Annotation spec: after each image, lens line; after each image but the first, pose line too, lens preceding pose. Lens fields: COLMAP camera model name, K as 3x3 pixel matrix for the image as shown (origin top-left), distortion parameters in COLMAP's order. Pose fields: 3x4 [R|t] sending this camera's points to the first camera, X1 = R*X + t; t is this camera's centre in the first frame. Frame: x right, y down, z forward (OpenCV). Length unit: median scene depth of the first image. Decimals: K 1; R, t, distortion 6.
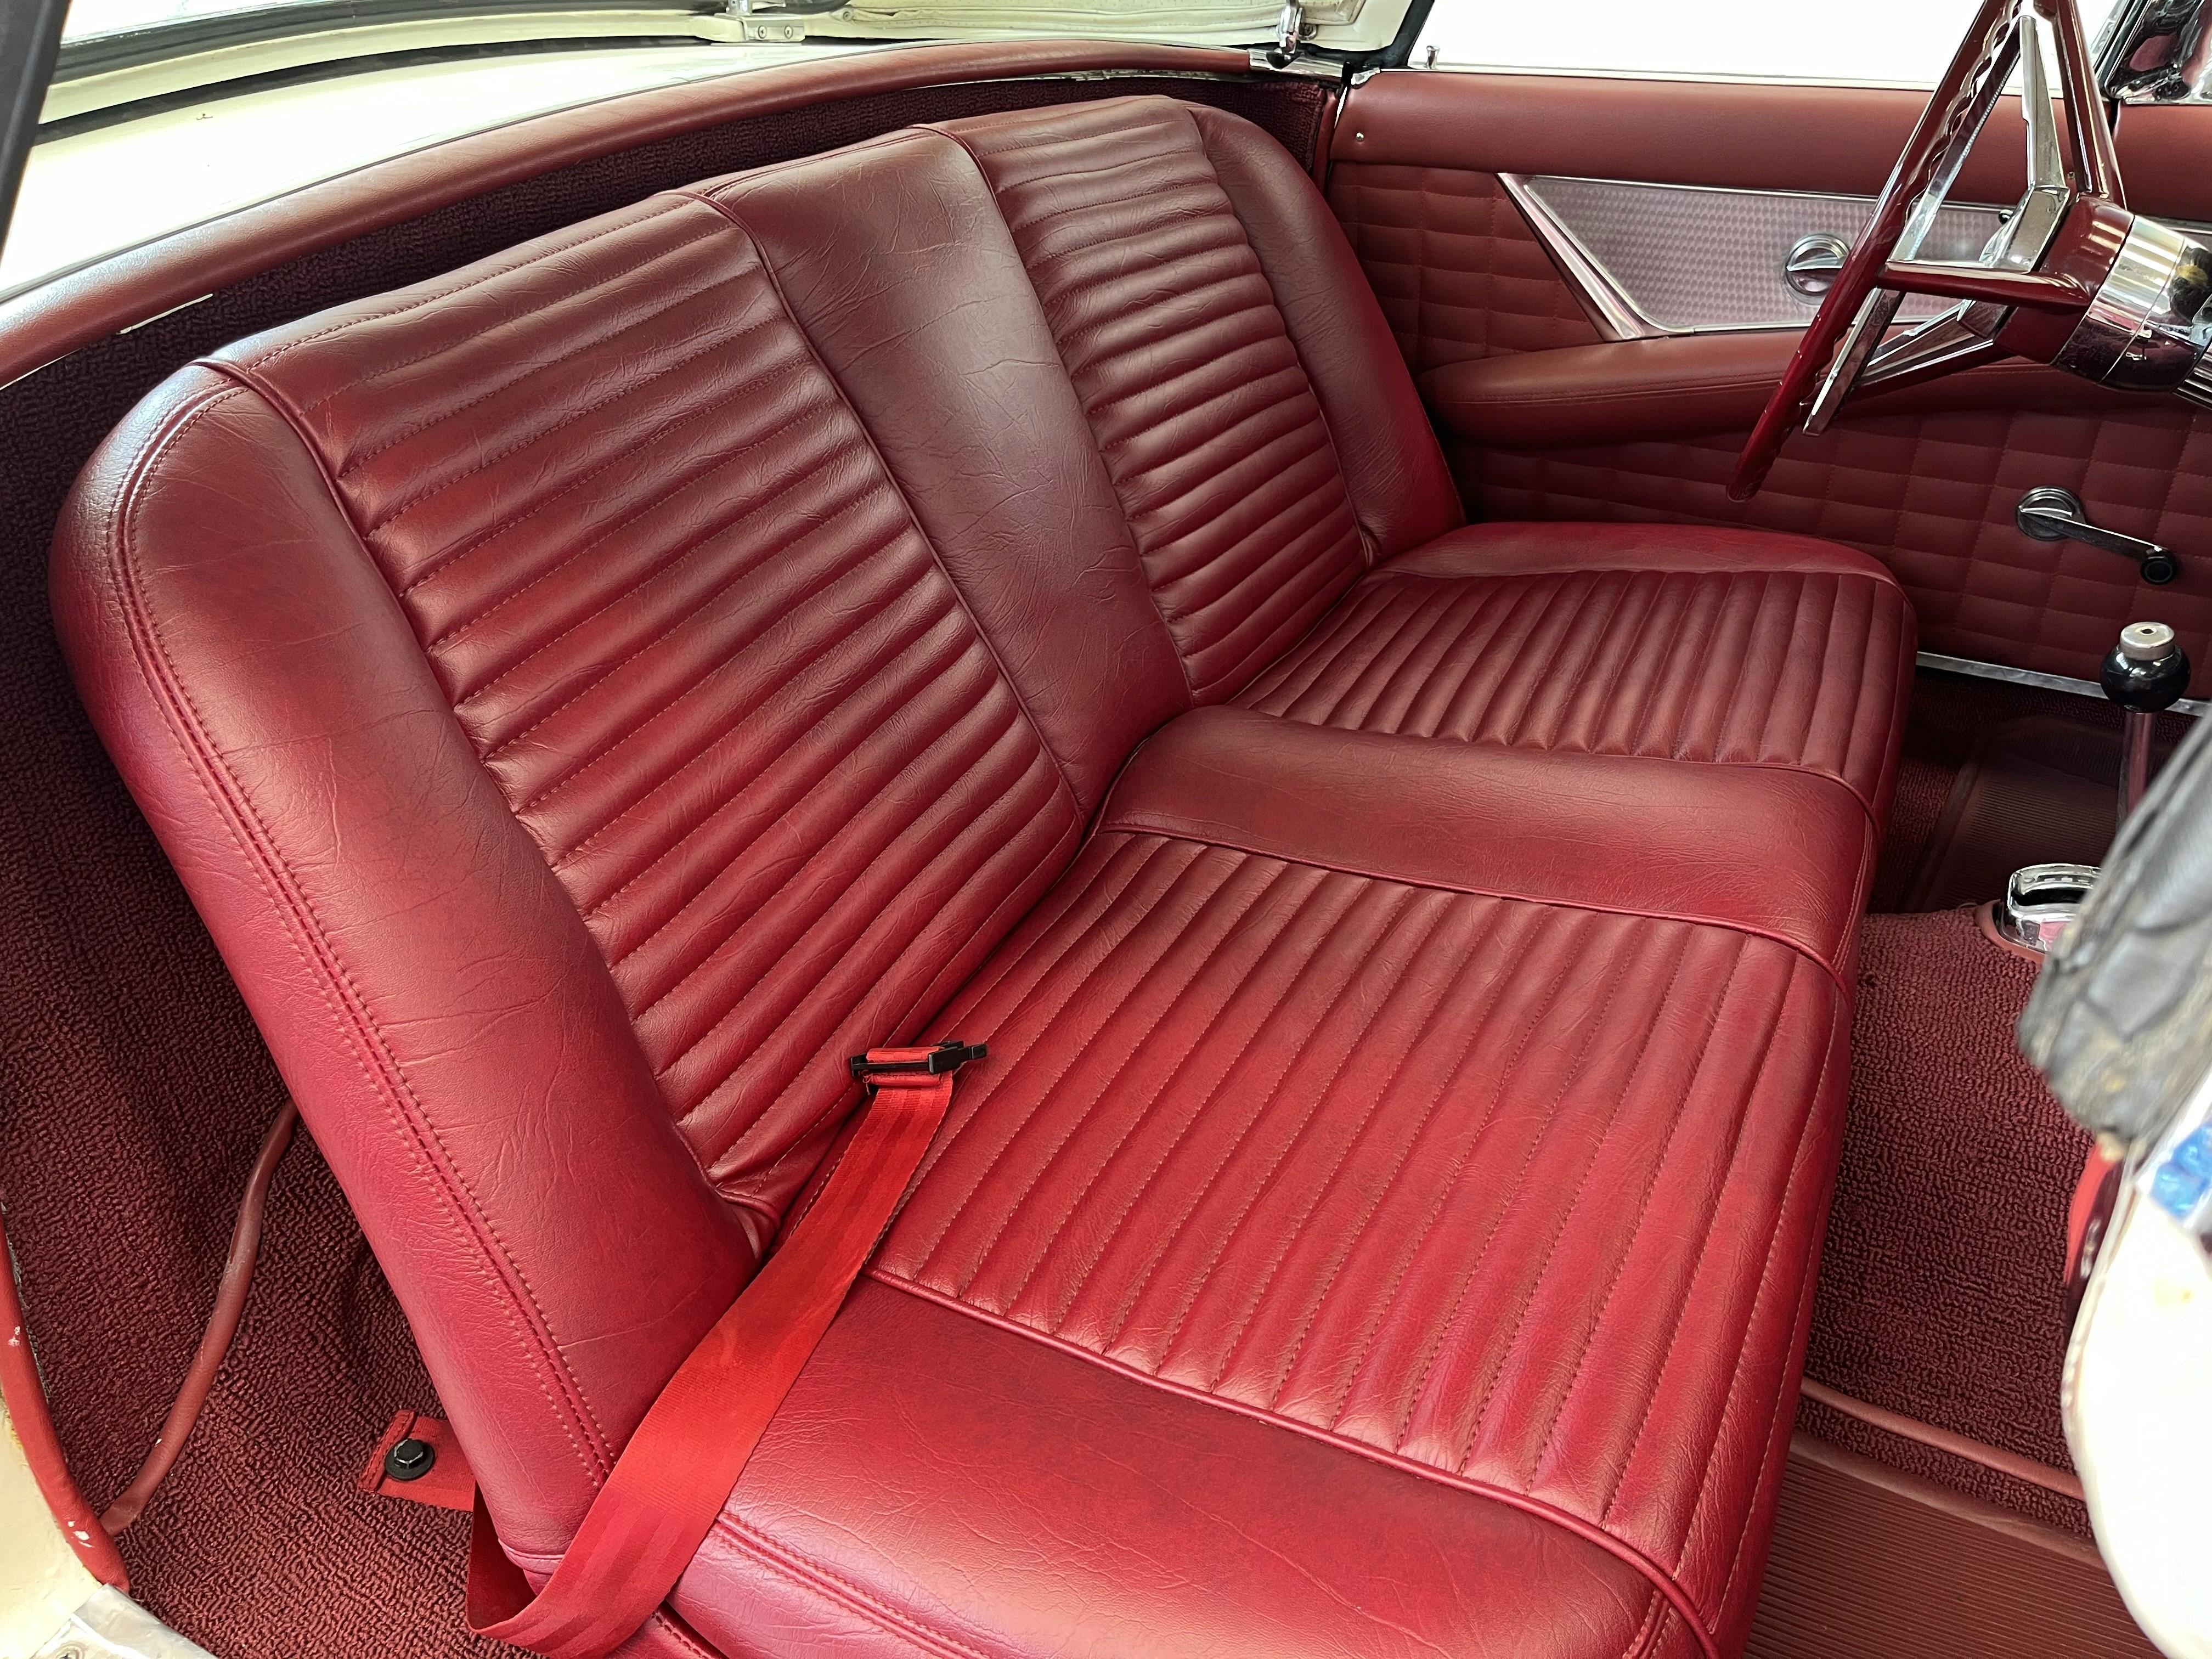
lens RADIAL K [[1684.6, 0, 1106.0], [0, 1684.6, 829.5], [0, 0, 1]] dist [-0.004039, -0.003352]
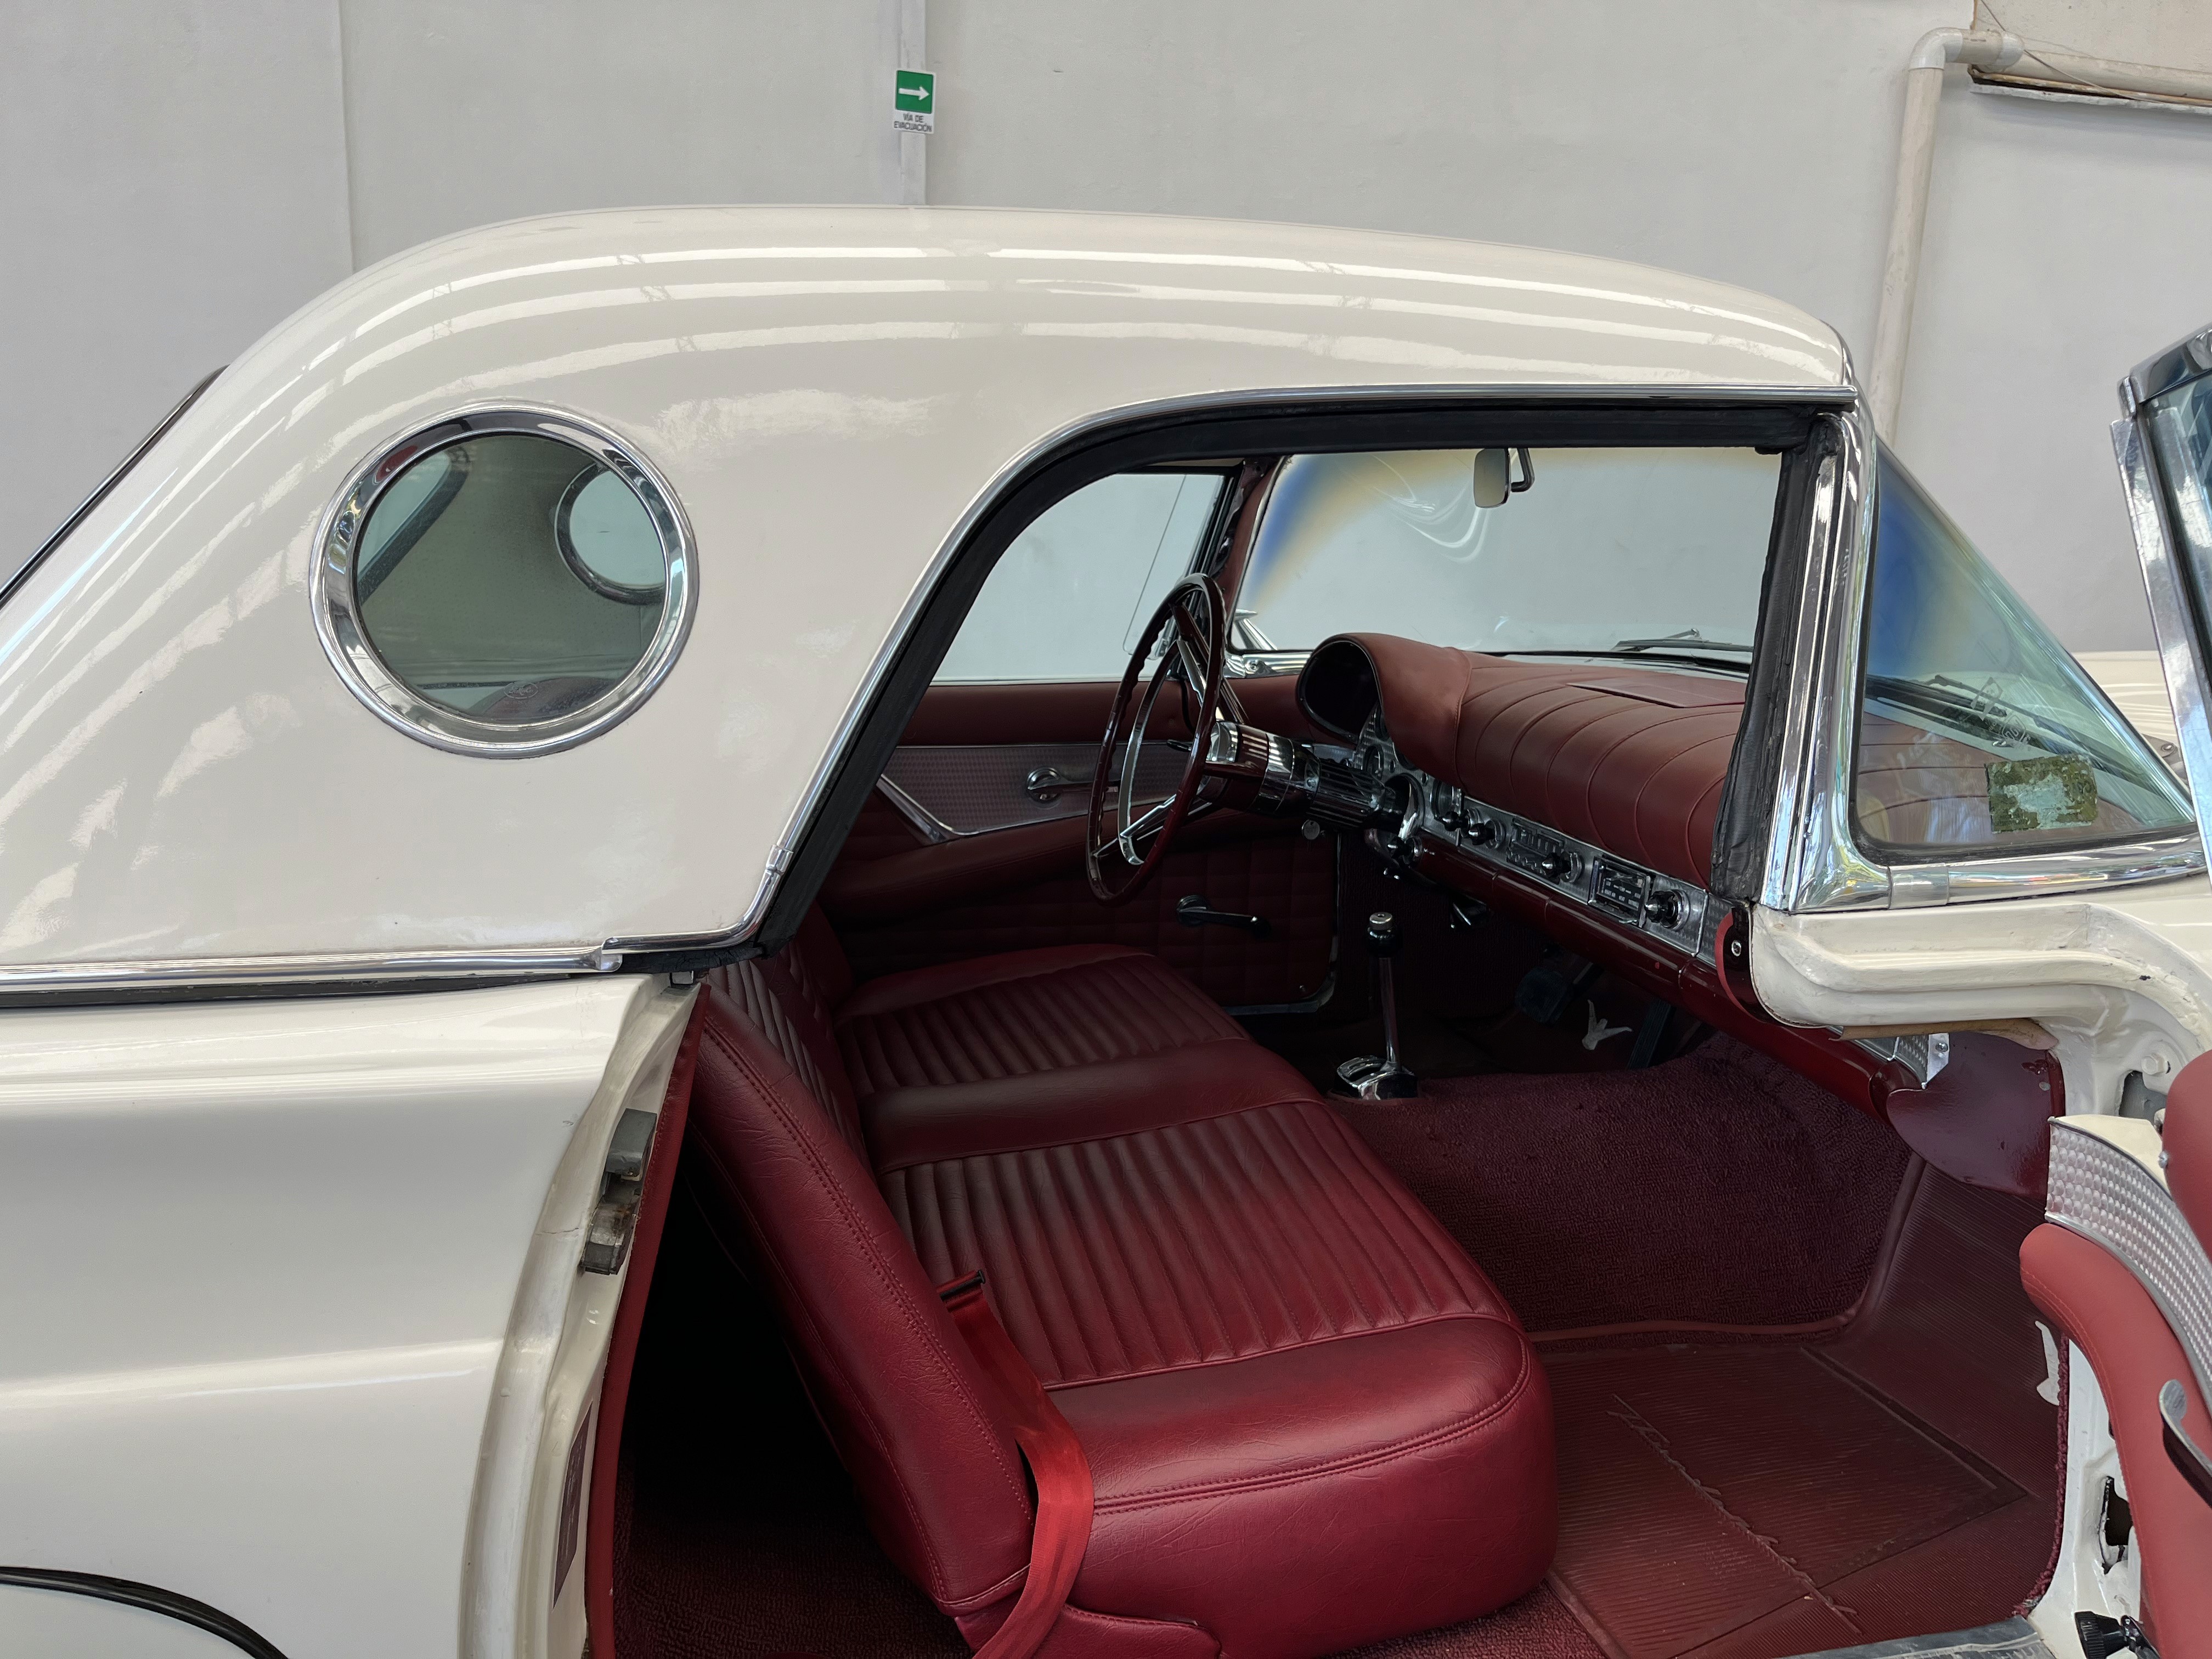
lens RADIAL K [[1684.6, 0, 1106.0], [0, 1684.6, 829.5], [0, 0, 1]] dist [-0.004039, -0.003352]
pose [[0.752046, -0.093738, 0.652411, -0.869842], [0.310577, 0.923456, -0.225326, 0.129266], [-0.581351, 0.372079, 0.723594, -0.287252]]
